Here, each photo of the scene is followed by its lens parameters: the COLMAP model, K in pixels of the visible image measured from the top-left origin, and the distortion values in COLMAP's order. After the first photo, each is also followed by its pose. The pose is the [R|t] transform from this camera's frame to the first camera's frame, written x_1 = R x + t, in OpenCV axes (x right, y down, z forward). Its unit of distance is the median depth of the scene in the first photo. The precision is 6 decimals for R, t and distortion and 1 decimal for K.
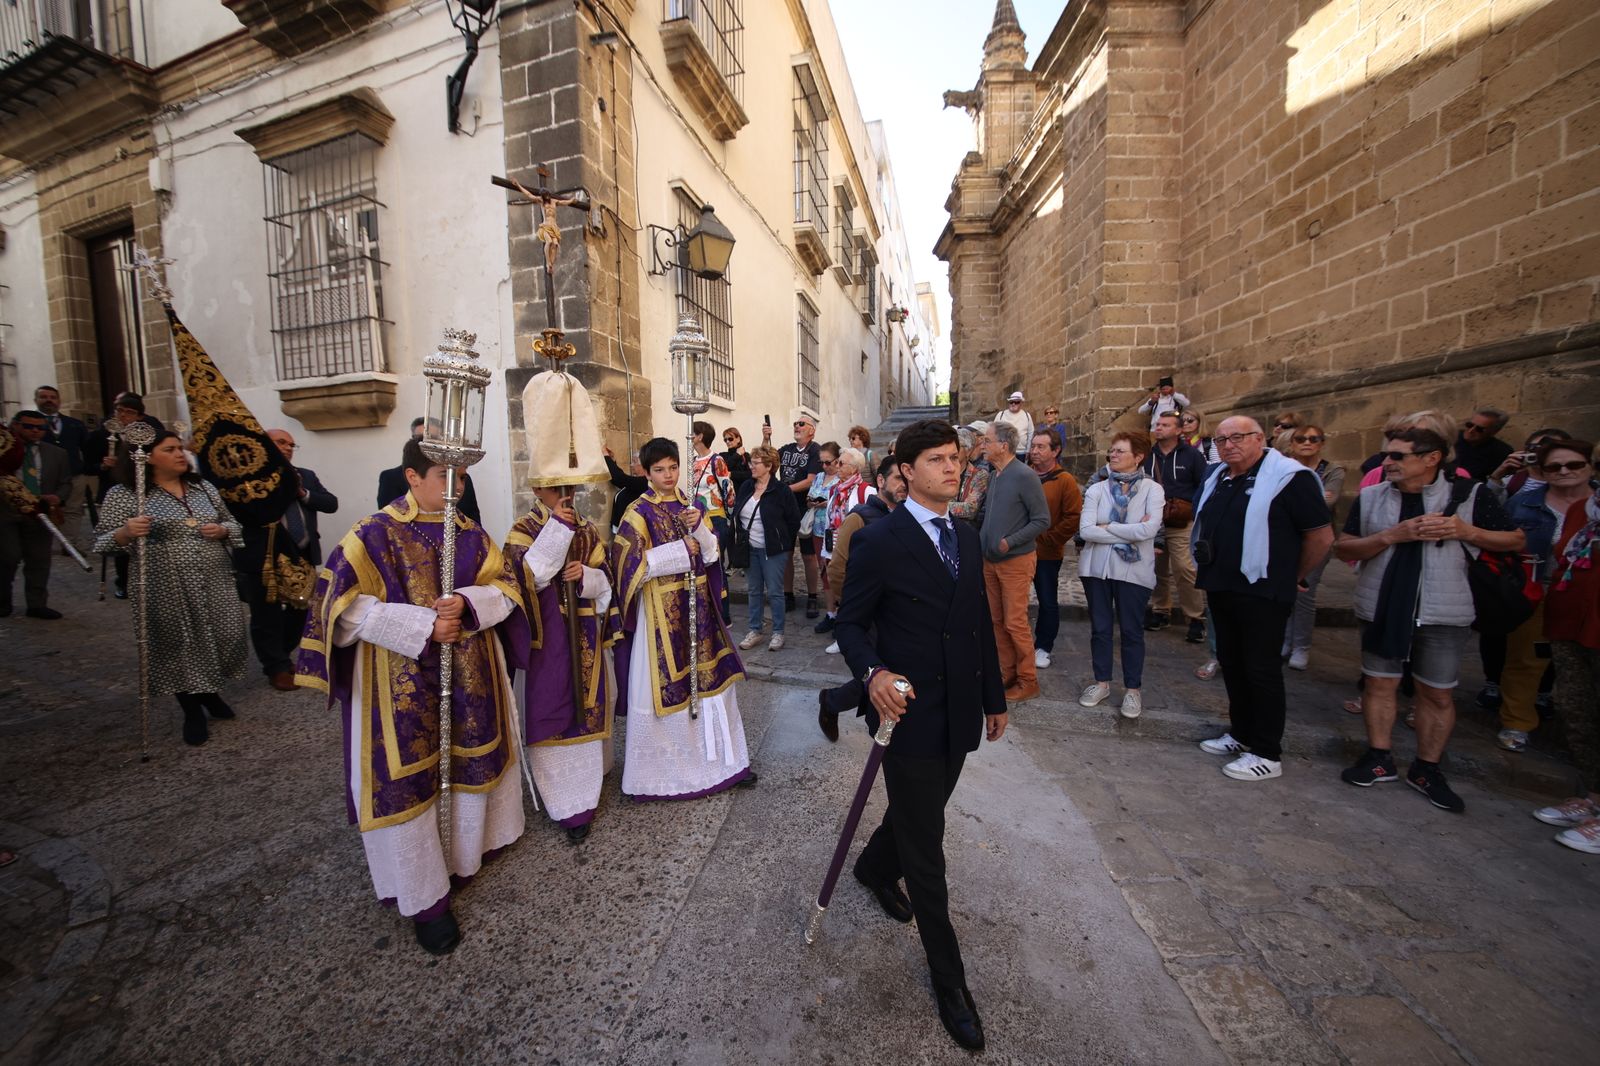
lens RADIAL K [[558.4, 0, 798.1], [0, 558.4, 536.5], [0, 0, 1]] dist [-0.028570, 0.000524]
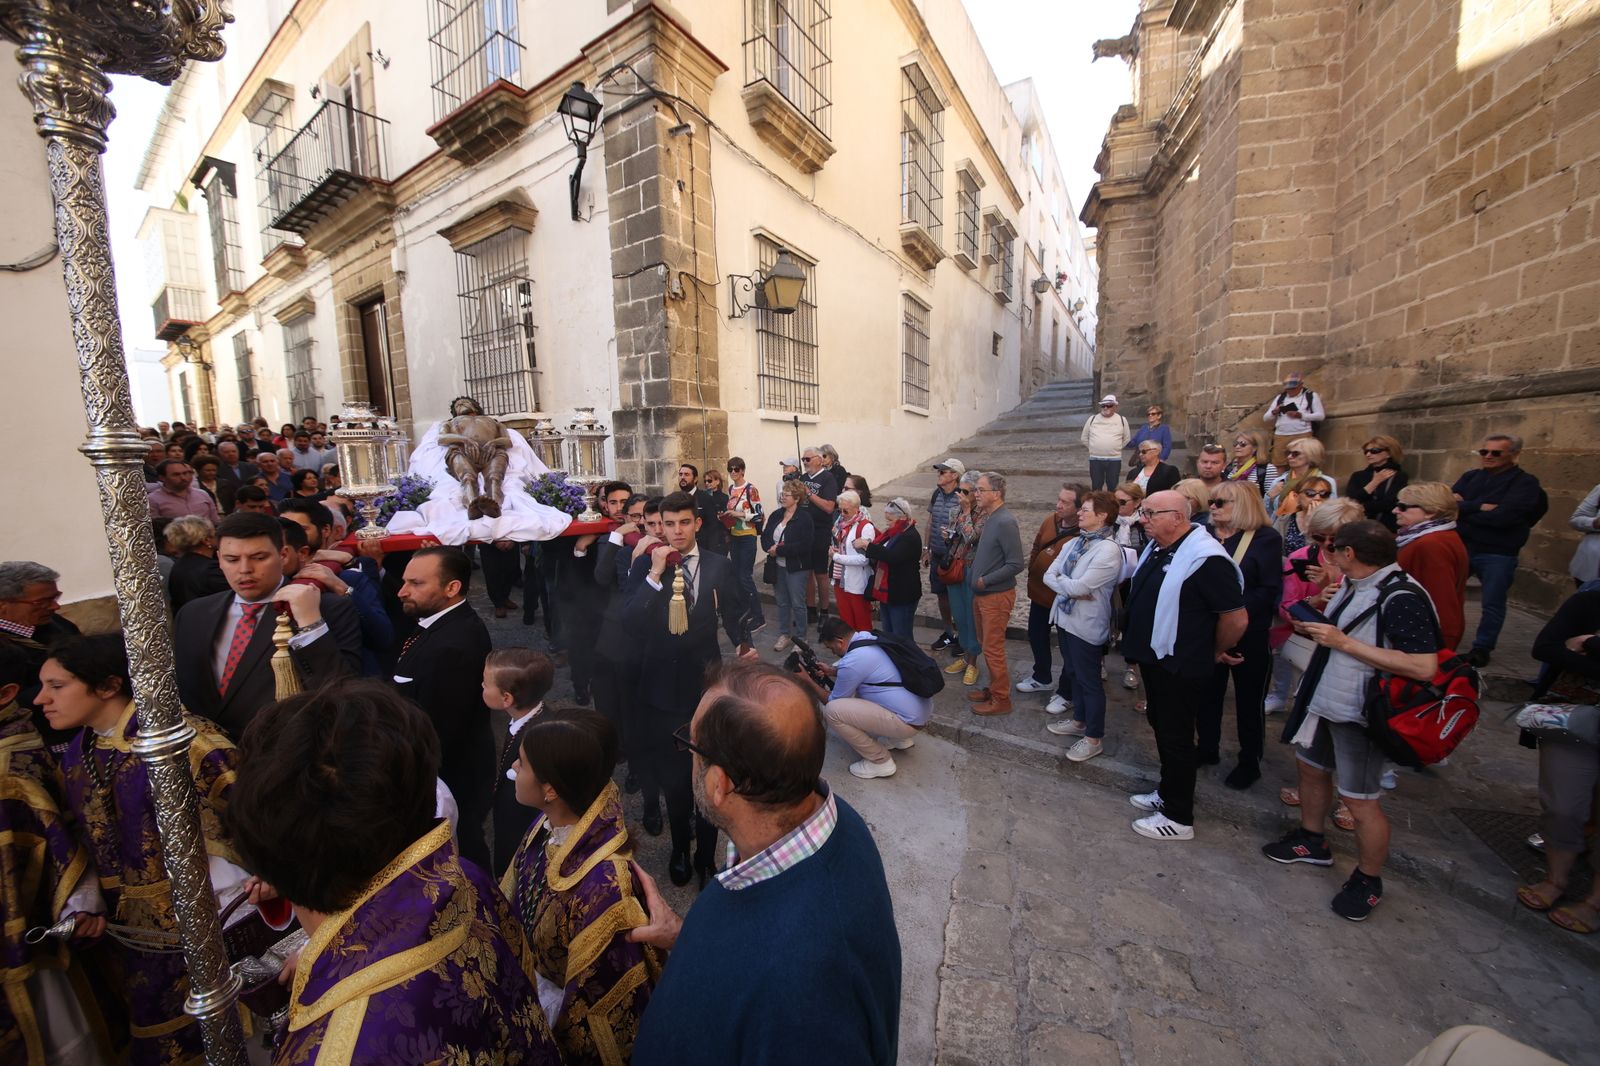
lens RADIAL K [[552.2, 0, 796.2], [0, 552.2, 534.0], [0, 0, 1]] dist [-0.034256, 0.002126]
pose [[0.961779, 0.031543, -0.272003, 0.163812], [-0.019423, 0.998700, 0.047135, -0.069853], [0.273137, -0.040050, 0.961141, -0.068163]]
